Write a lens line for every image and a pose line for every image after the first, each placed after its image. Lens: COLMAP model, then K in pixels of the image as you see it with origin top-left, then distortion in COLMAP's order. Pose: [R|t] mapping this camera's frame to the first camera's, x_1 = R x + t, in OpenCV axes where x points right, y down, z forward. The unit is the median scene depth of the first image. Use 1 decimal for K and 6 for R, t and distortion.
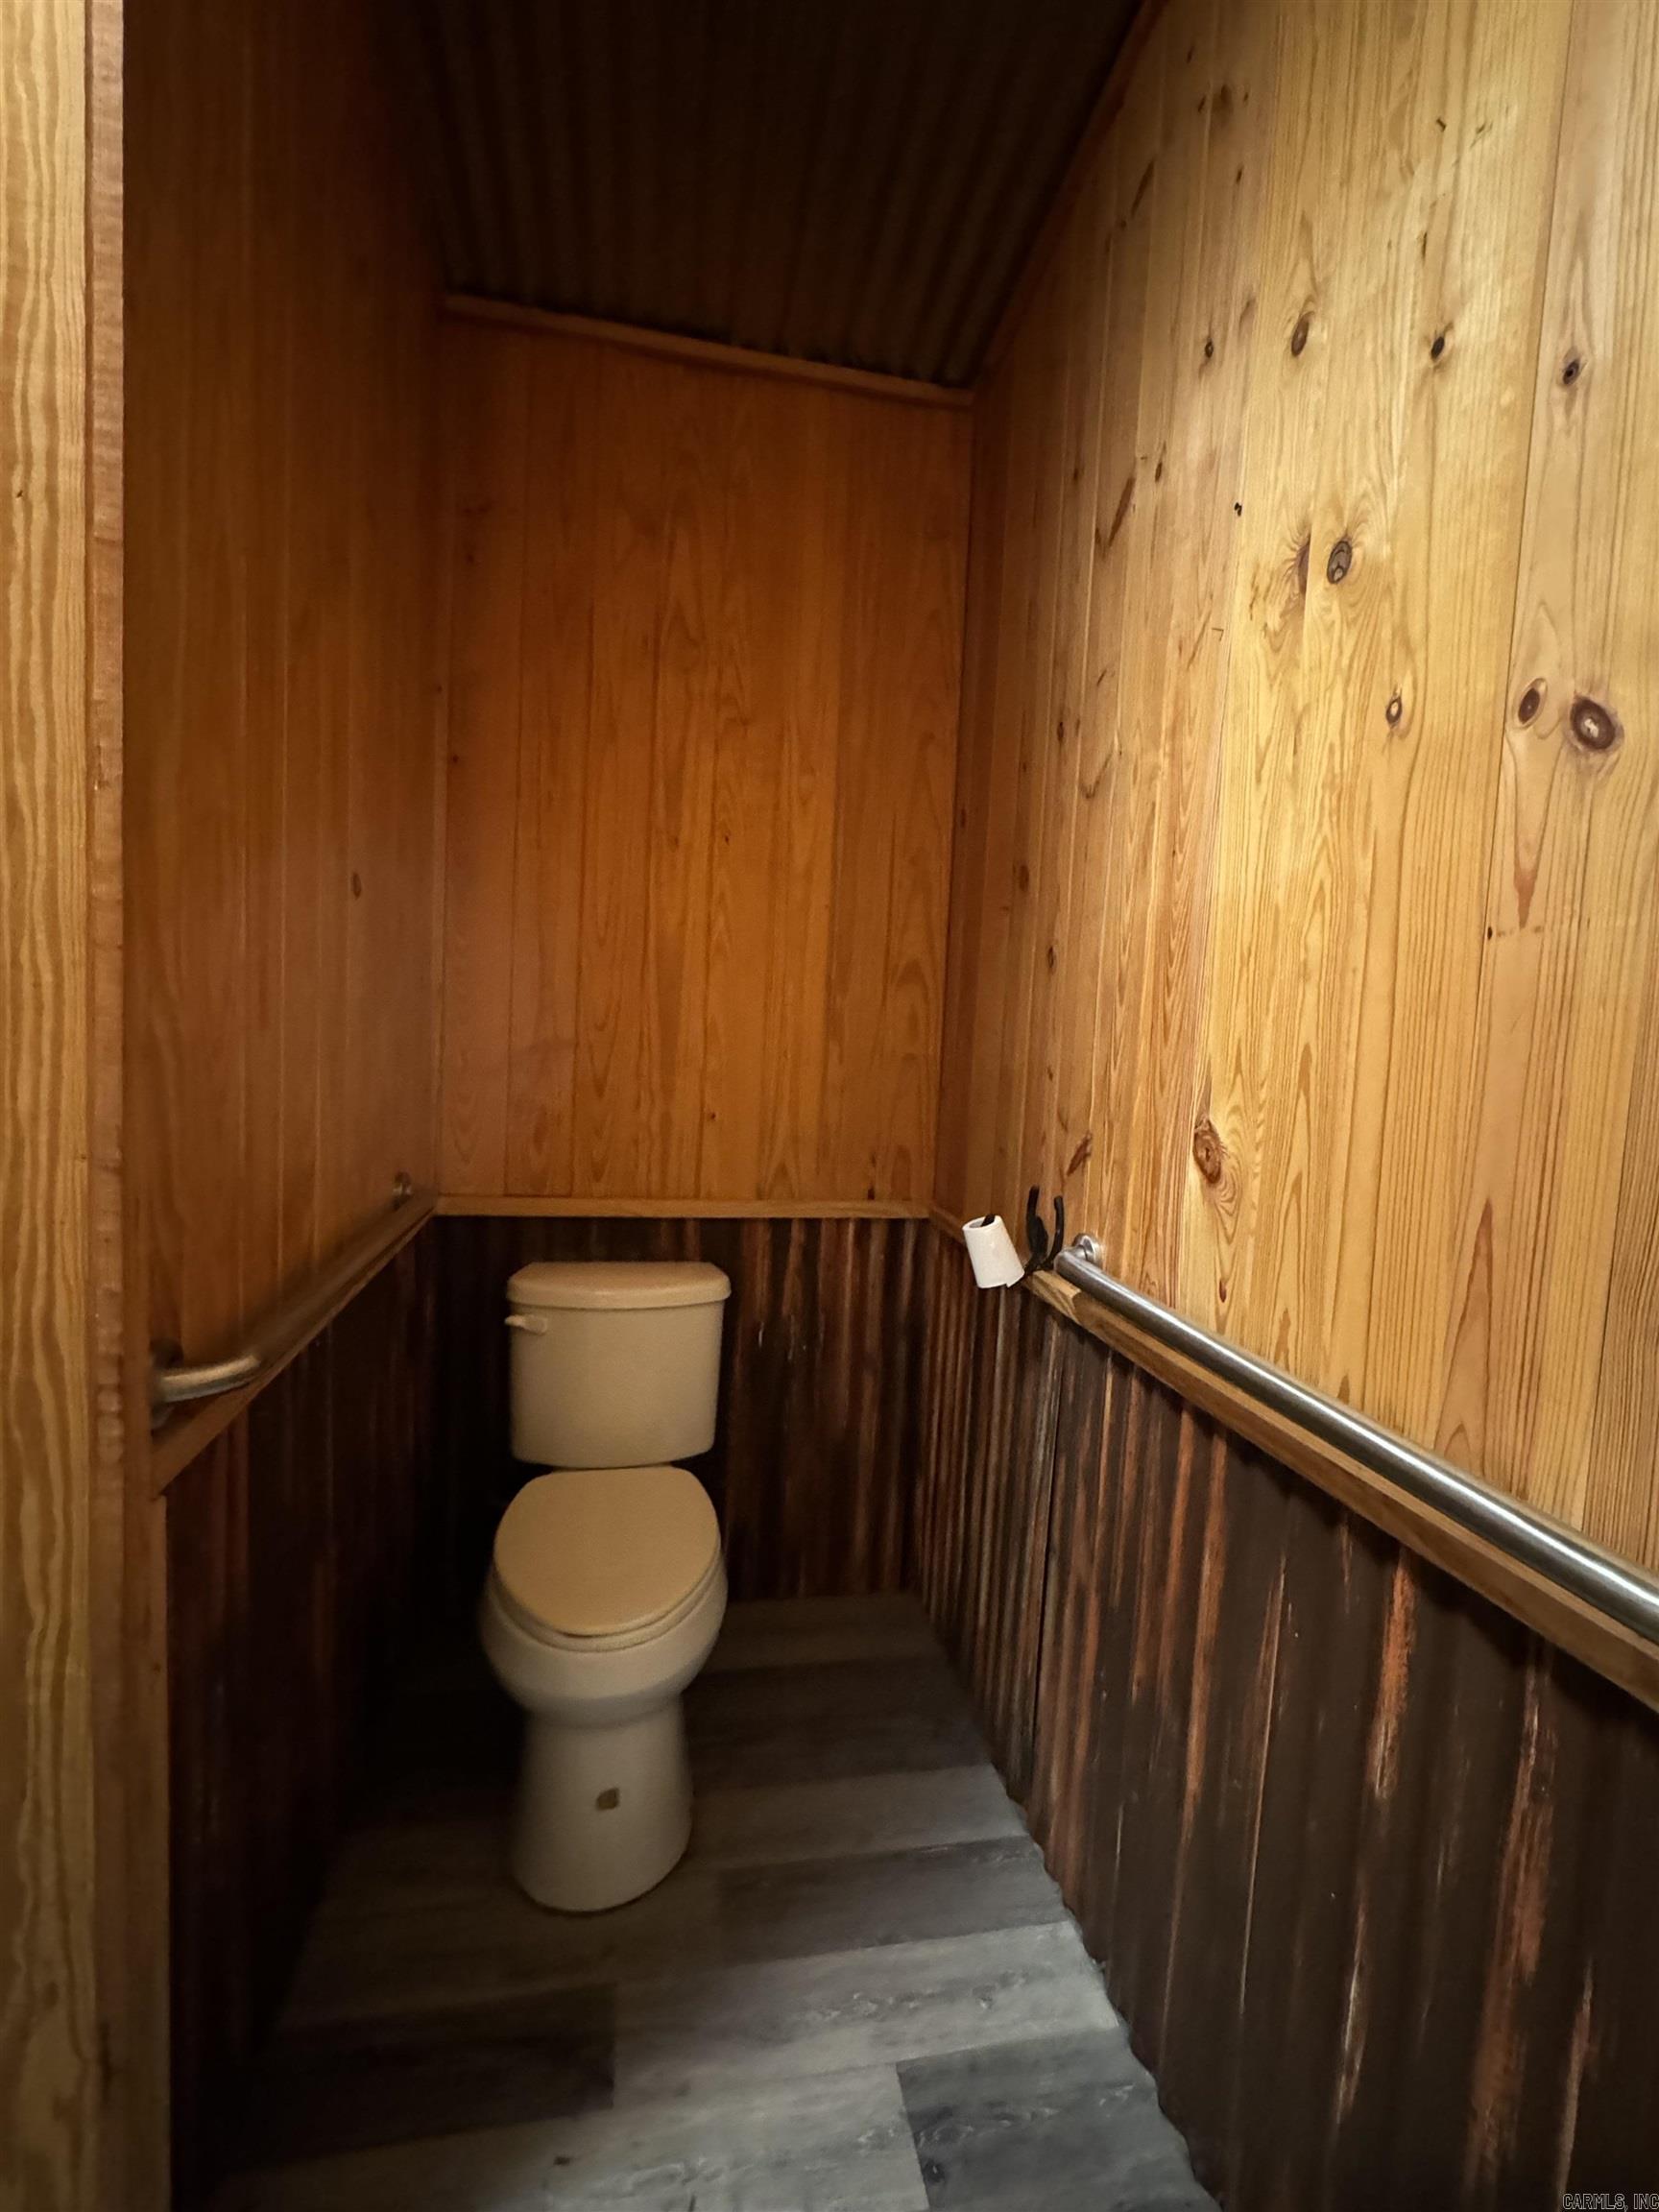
lens RADIAL K [[956.9, 0, 834.1], [0, 956.9, 1103.4], [0, 0, 1]] dist [-0.000601, 0.000437]
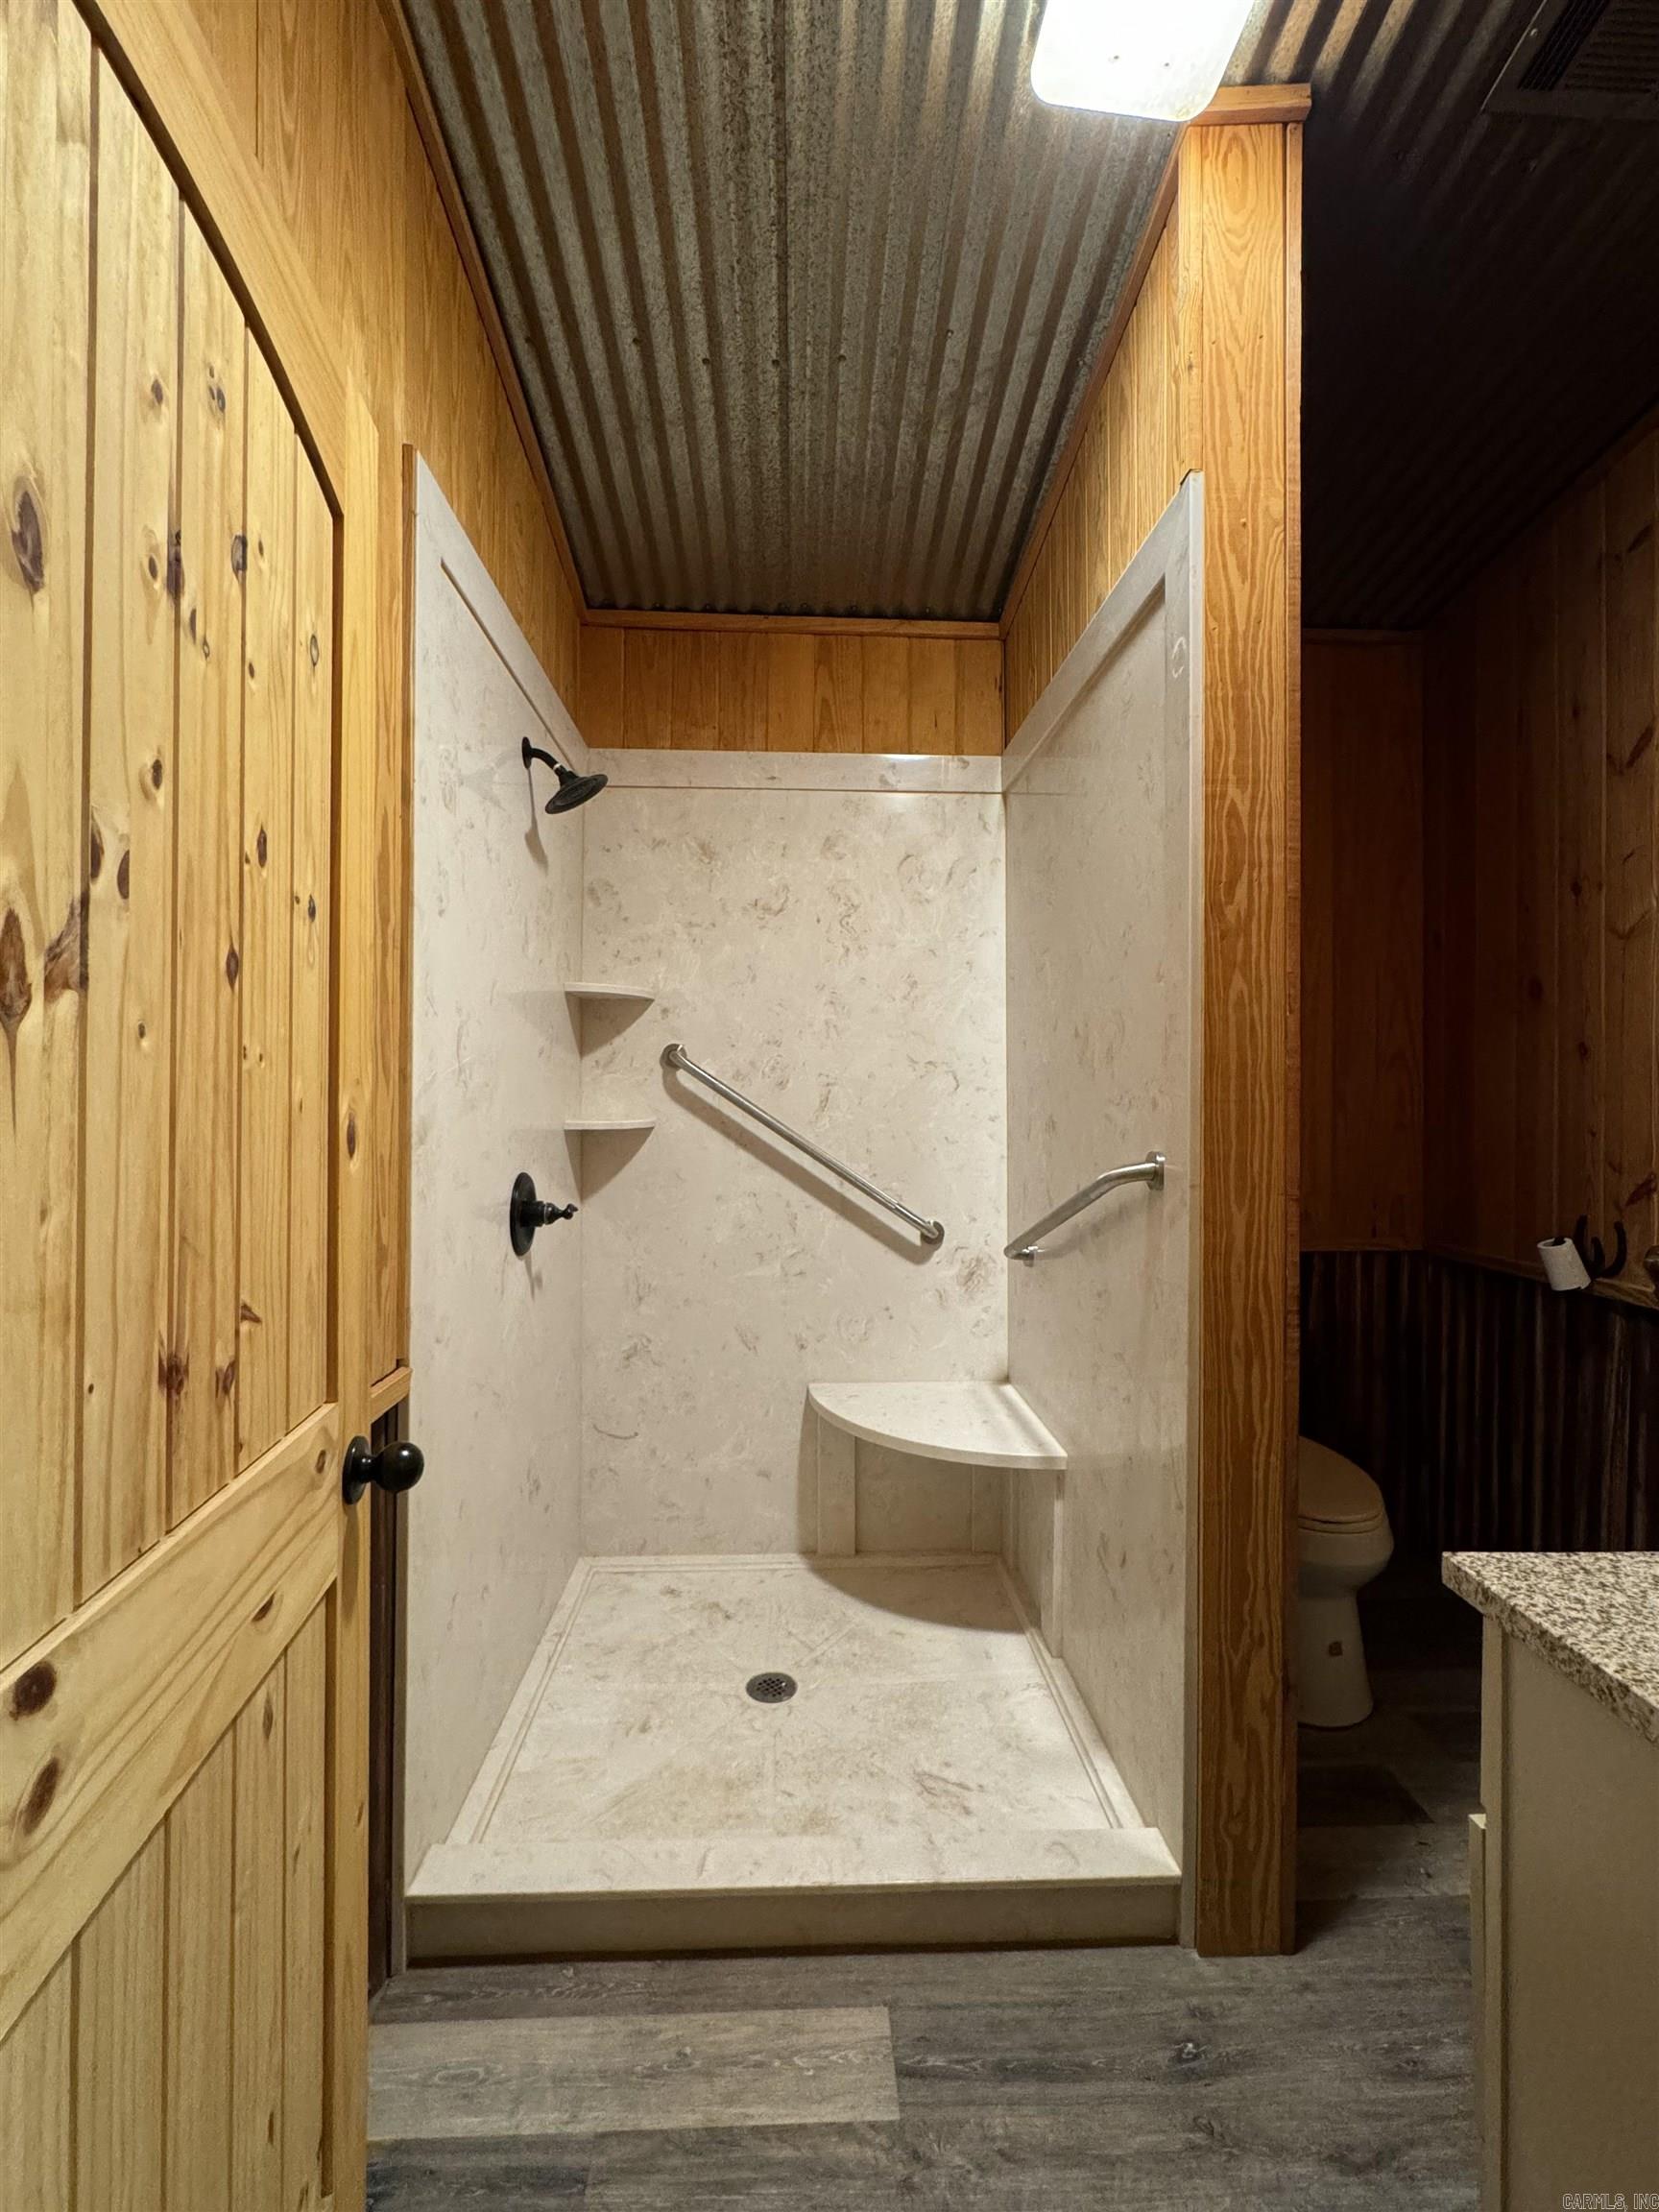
lens RADIAL K [[956.9, 0, 834.1], [0, 956.9, 1103.4], [0, 0, 1]] dist [-0.000601, 0.000437]
pose [[0.987742, -0.045841, -0.149214, -1.310972], [0.034731, 0.996485, -0.076234, -0.012276], [0.152184, 0.070117, 0.985862, -1.064023]]
